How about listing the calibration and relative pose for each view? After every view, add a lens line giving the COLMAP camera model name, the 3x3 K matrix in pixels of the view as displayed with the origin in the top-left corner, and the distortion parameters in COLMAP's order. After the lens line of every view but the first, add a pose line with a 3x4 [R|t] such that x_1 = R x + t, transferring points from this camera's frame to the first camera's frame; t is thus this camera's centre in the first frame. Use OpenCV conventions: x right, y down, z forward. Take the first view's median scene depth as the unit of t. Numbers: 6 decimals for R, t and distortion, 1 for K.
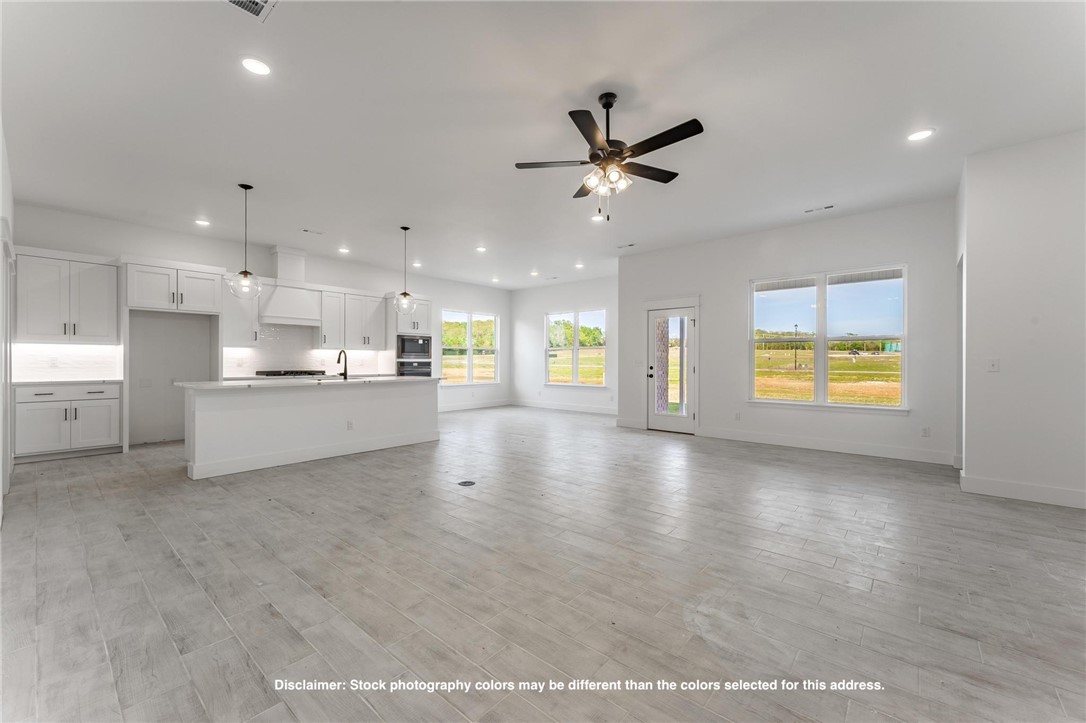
lens RADIAL K [[434.4, 0, 544.6], [0, 434.4, 360.2], [0, 0, 1]] dist [0.002042, 0.000004]
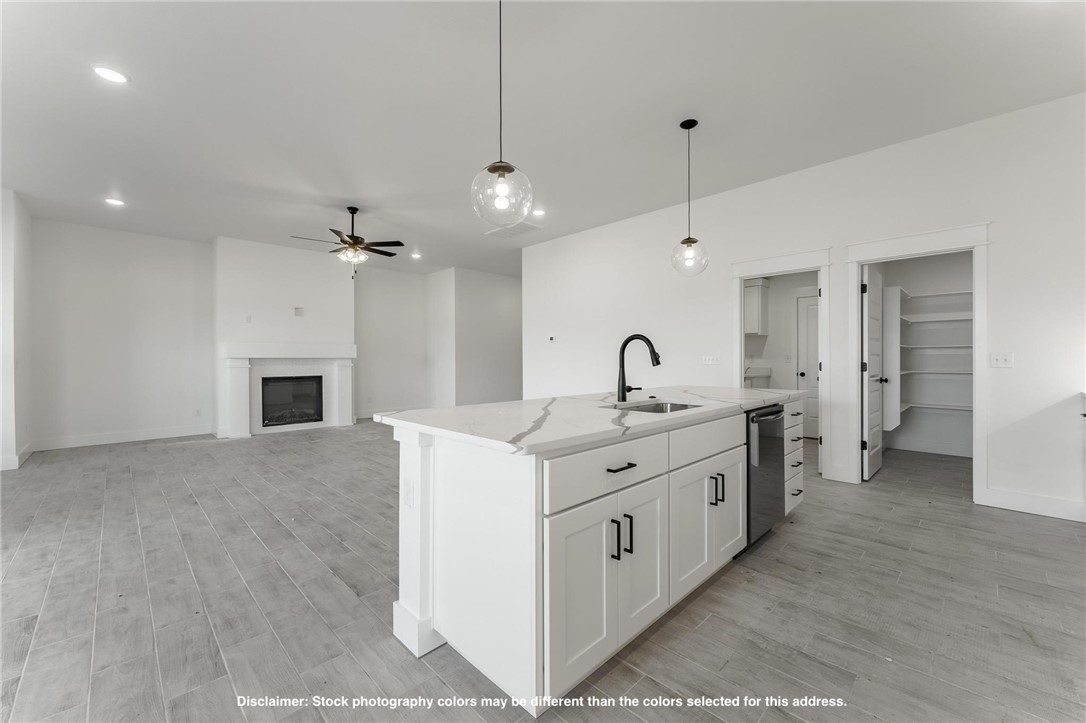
lens RADIAL K [[434.4, 0, 544.6], [0, 434.4, 360.2], [0, 0, 1]] dist [0.002042, 0.000004]
pose [[-0.996501, 0.001836, 0.083563, -0.730126], [0.001981, 0.999997, 0.001650, 0.001754], [-0.083560, 0.001809, -0.996501, 2.549848]]
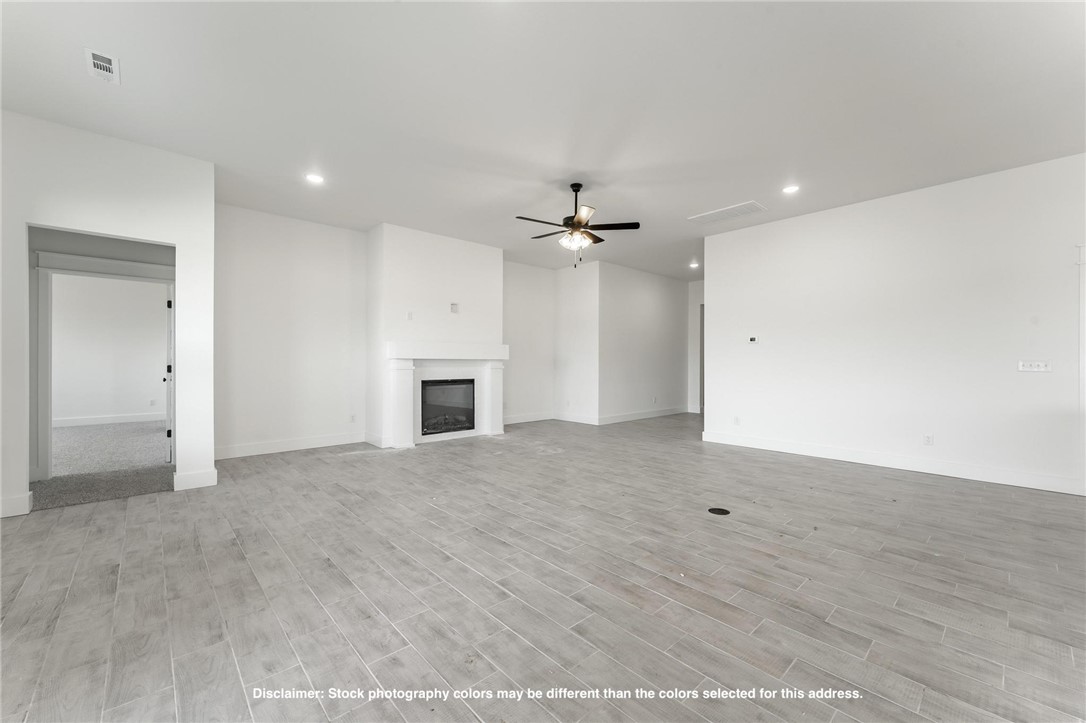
lens RADIAL K [[434.4, 0, 544.6], [0, 434.4, 360.2], [0, 0, 1]] dist [0.002042, 0.000004]
pose [[-0.992651, -0.005291, 0.120895, 0.065894], [-0.005789, 0.999976, -0.003770, 0.002042], [-0.120872, -0.004442, -0.992658, 2.379140]]
